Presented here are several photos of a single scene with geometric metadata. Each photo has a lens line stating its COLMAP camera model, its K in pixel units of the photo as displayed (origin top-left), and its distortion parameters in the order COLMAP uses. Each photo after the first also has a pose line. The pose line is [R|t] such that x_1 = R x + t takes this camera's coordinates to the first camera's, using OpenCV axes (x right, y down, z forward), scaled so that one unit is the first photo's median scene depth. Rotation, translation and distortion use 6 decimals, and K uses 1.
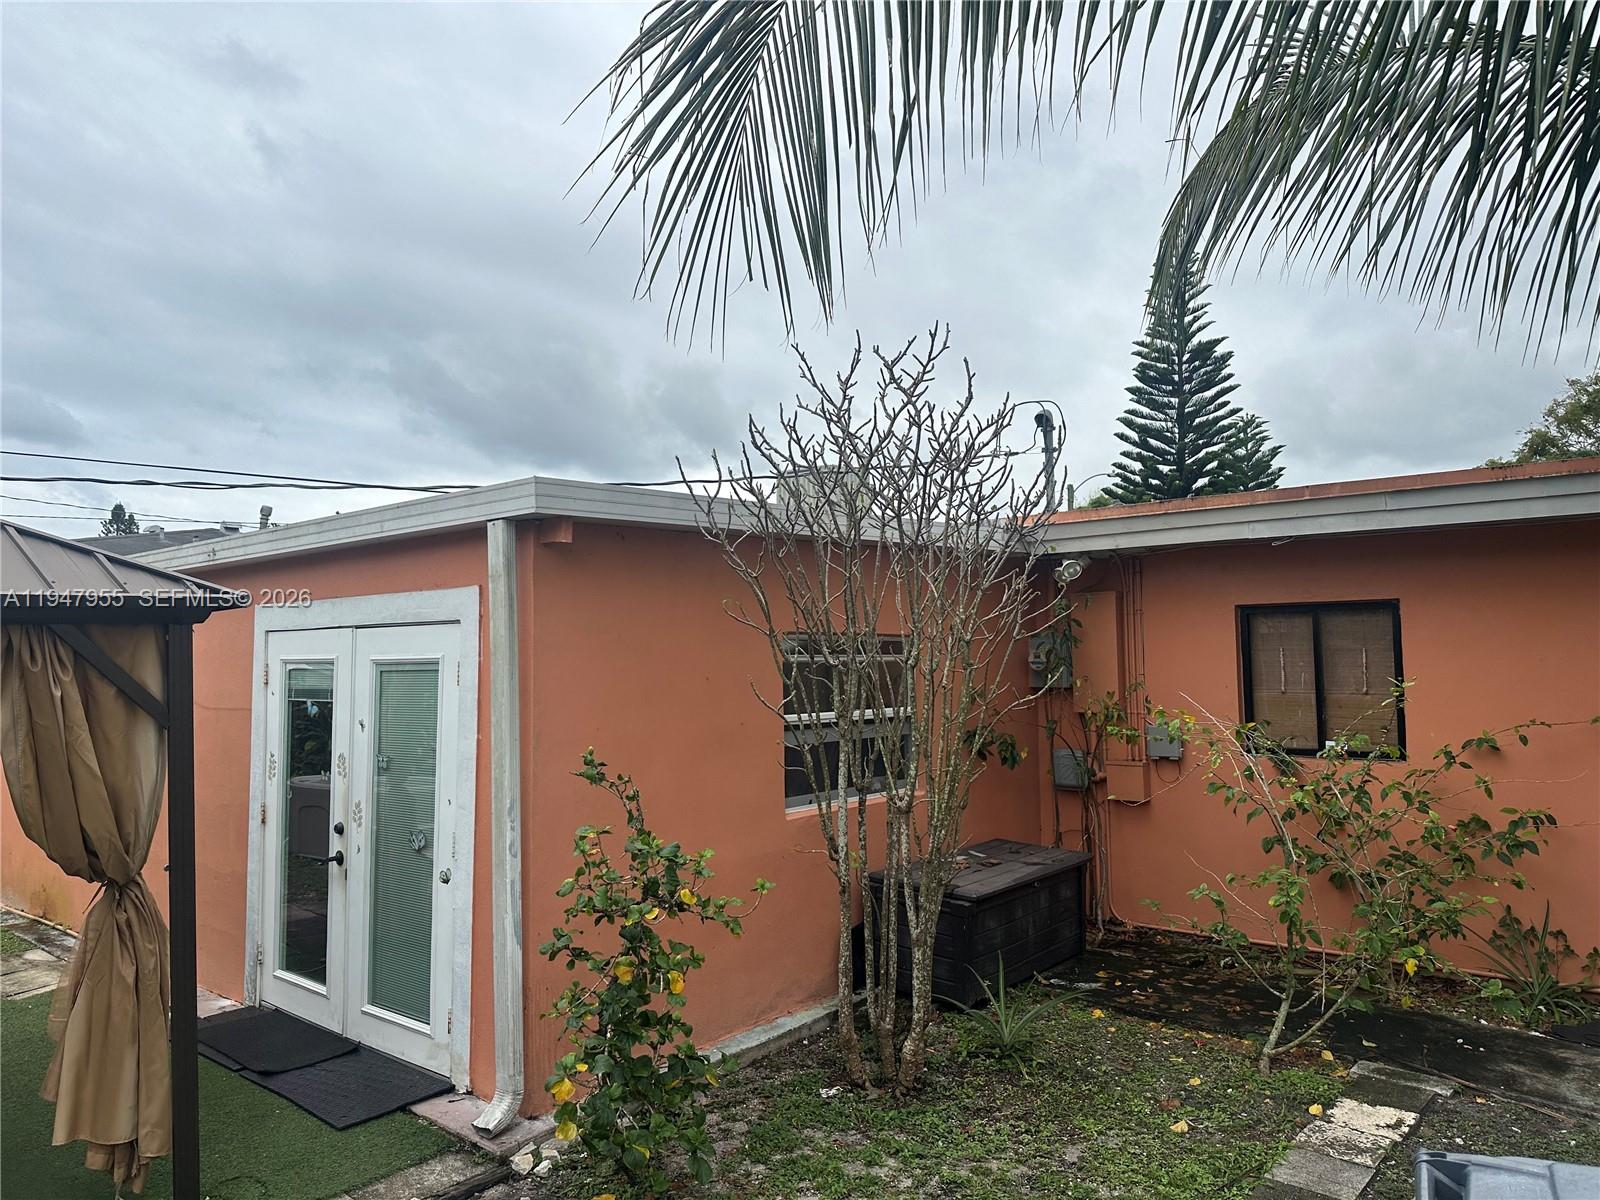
lens RADIAL K [[1100.7, 0, 800.0], [0, 1100.7, 600.0], [0, 0, 1]] dist [0.007467, 0.001903]
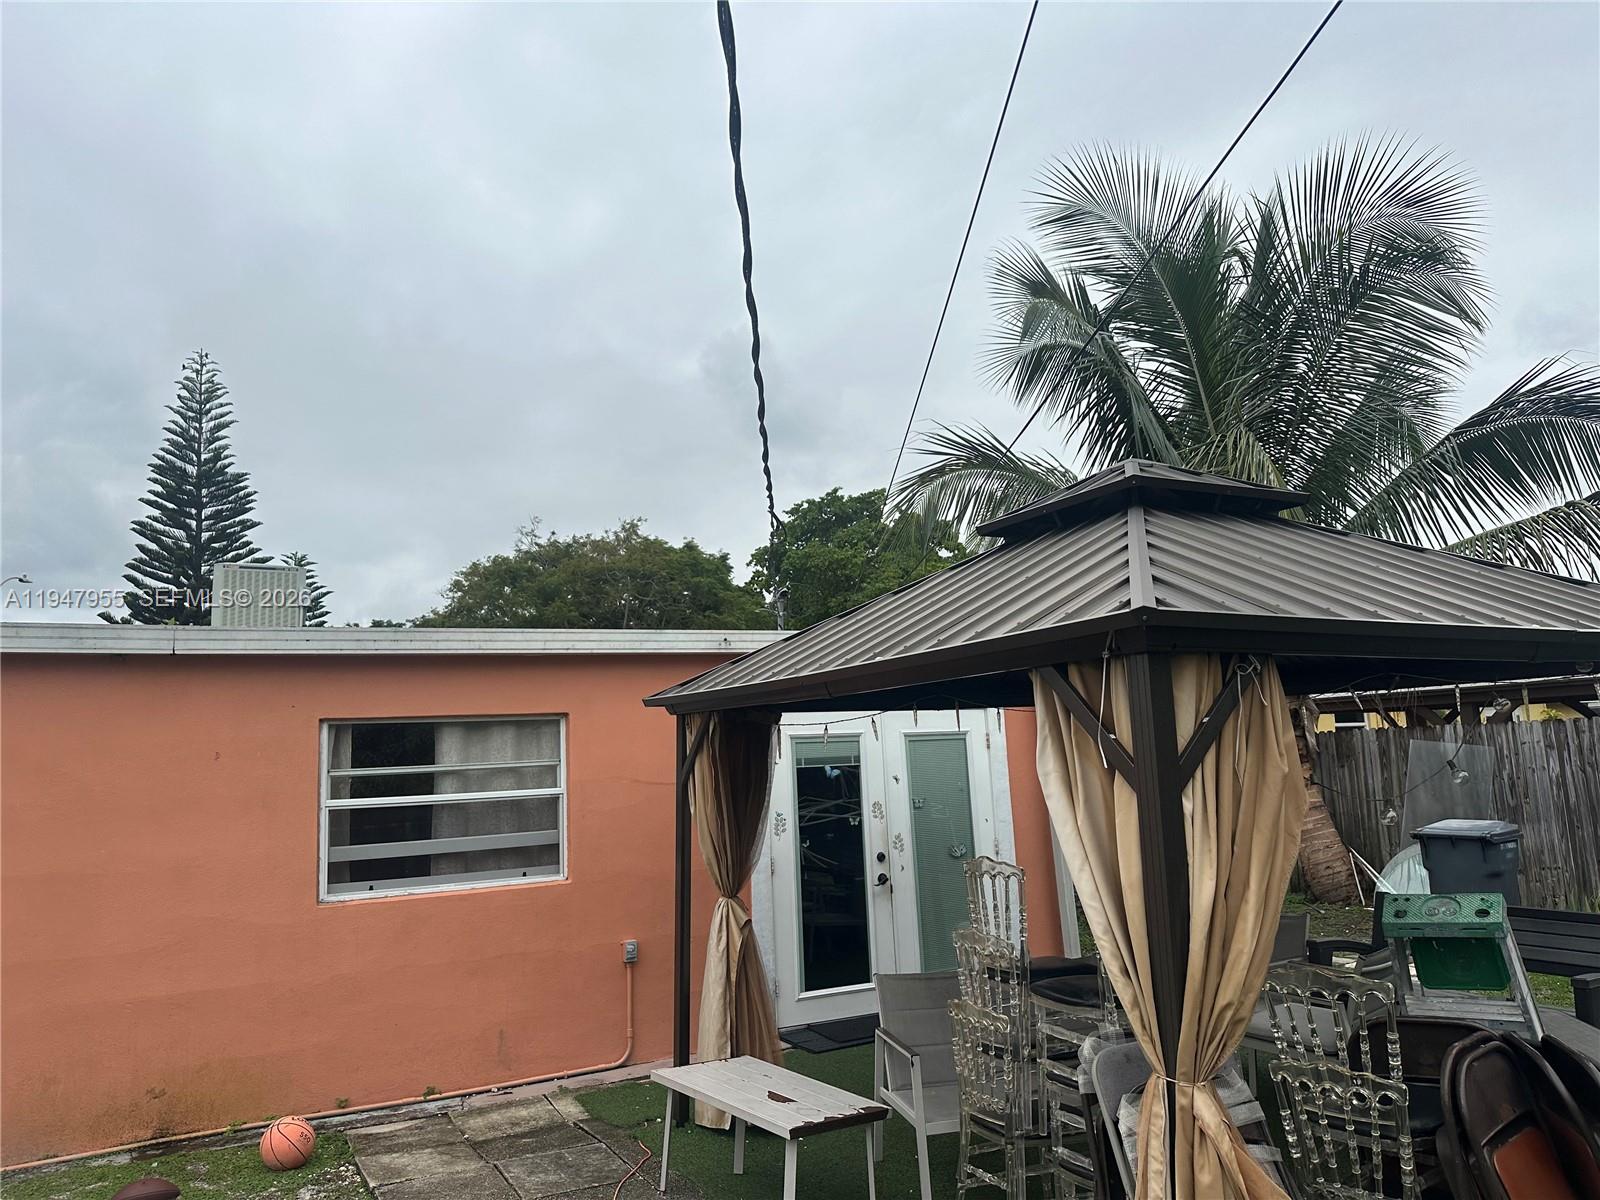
lens RADIAL K [[1100.7, 0, 800.0], [0, 1100.7, 600.0], [0, 0, 1]] dist [0.007467, 0.001903]
pose [[0.372418, 0.117973, 0.920536, -1.678124], [-0.013437, 0.992469, -0.121756, 0.056431], [-0.927968, 0.032975, 0.371199, 0.553066]]
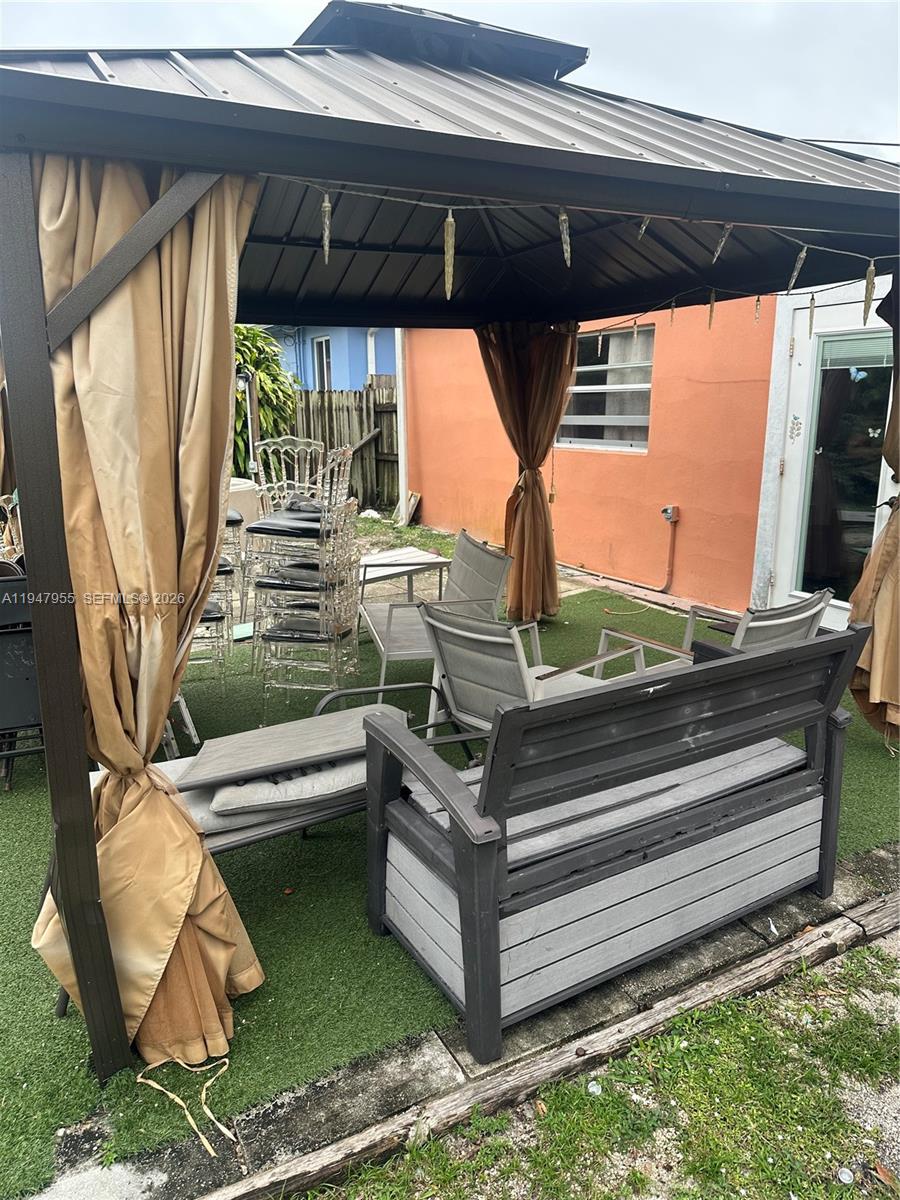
lens RADIAL K [[825.5, 0, 450.0], [0, 825.5, 600.0], [0, 0, 1]] dist [0.007467, 0.001903]
pose [[0.949187, 0.071279, -0.306533, -0.568879], [0.022187, 0.956434, 0.291104, 0.063057], [0.313928, -0.283114, 0.906254, 0.014629]]
